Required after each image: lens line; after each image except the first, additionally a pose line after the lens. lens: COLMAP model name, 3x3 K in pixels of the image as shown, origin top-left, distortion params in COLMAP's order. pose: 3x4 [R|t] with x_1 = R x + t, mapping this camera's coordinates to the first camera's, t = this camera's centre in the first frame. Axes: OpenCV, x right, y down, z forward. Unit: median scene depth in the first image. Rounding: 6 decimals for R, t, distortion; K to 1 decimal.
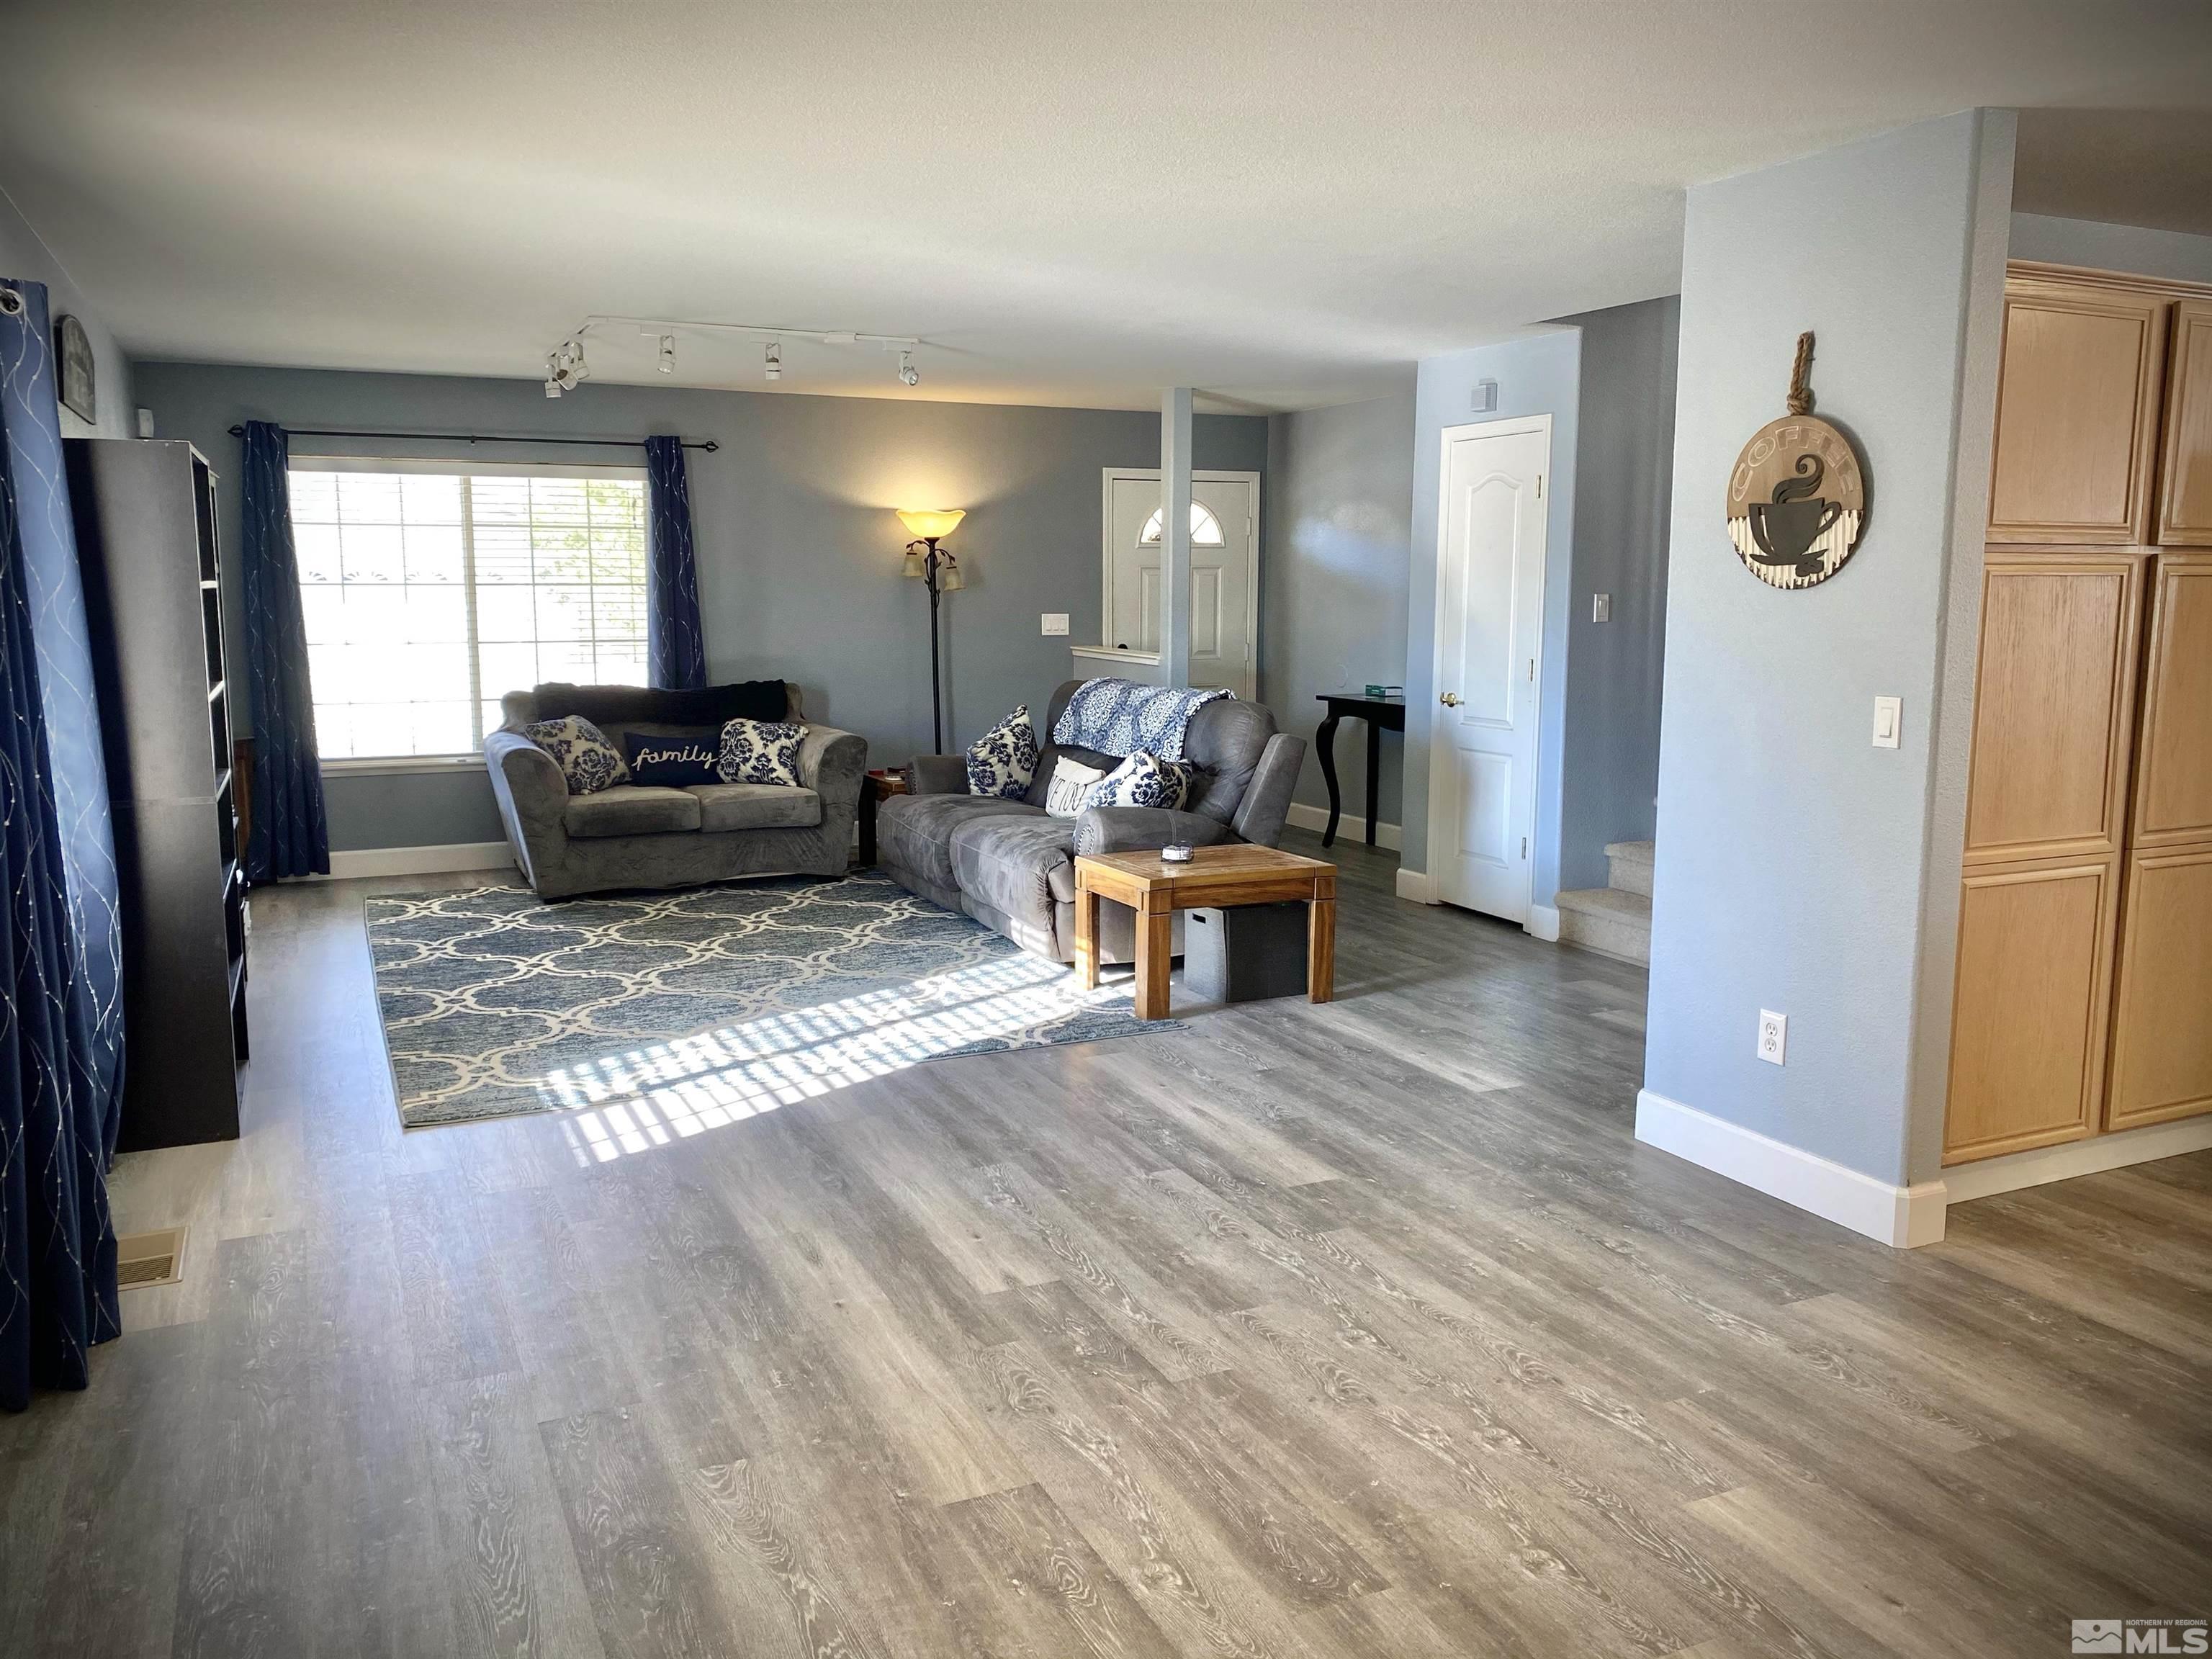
lens RADIAL K [[1693.6, 0, 1105.3], [0, 1693.6, 828.9], [0, 0, 1]] dist [0.013835, -0.001087]
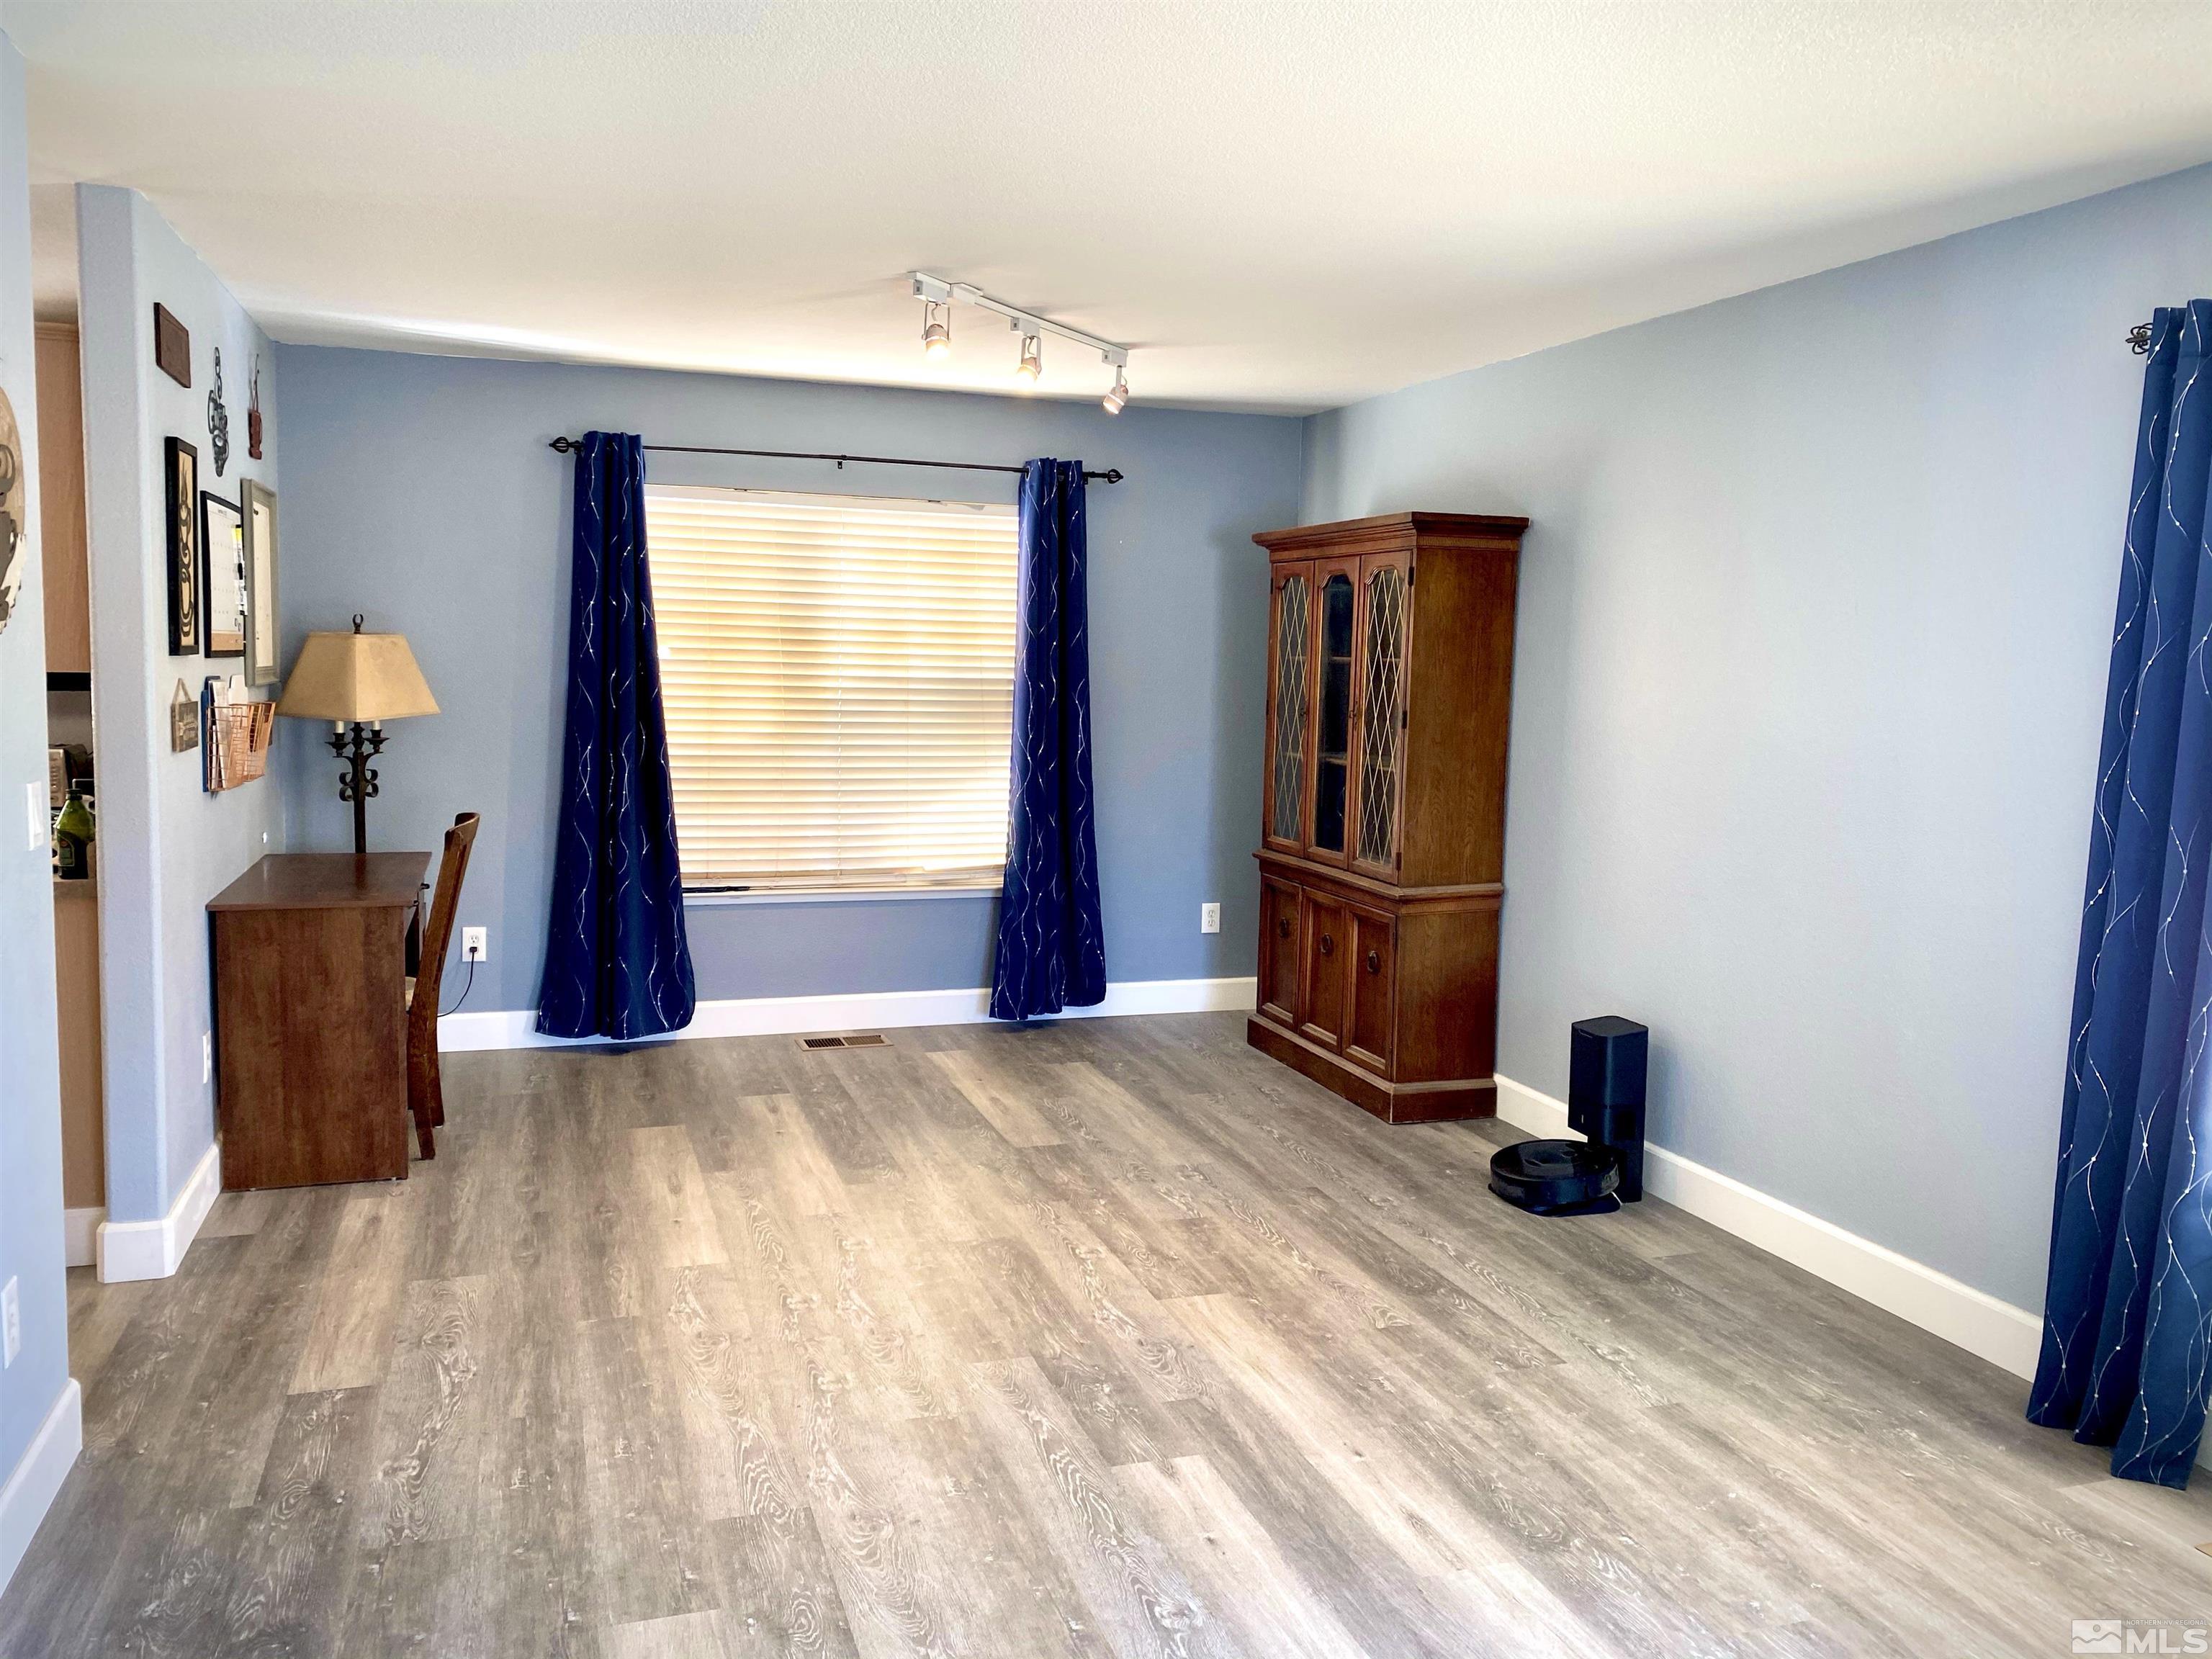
lens RADIAL K [[1693.6, 0, 1106.9], [0, 1693.6, 829.1], [0, 0, 1]] dist [0.013835, -0.001087]
pose [[-0.993133, -0.036075, 0.111289, -0.116737], [-0.007144, 0.968194, 0.250097, -0.280209], [-0.116772, 0.247585, -0.961804, 1.879823]]
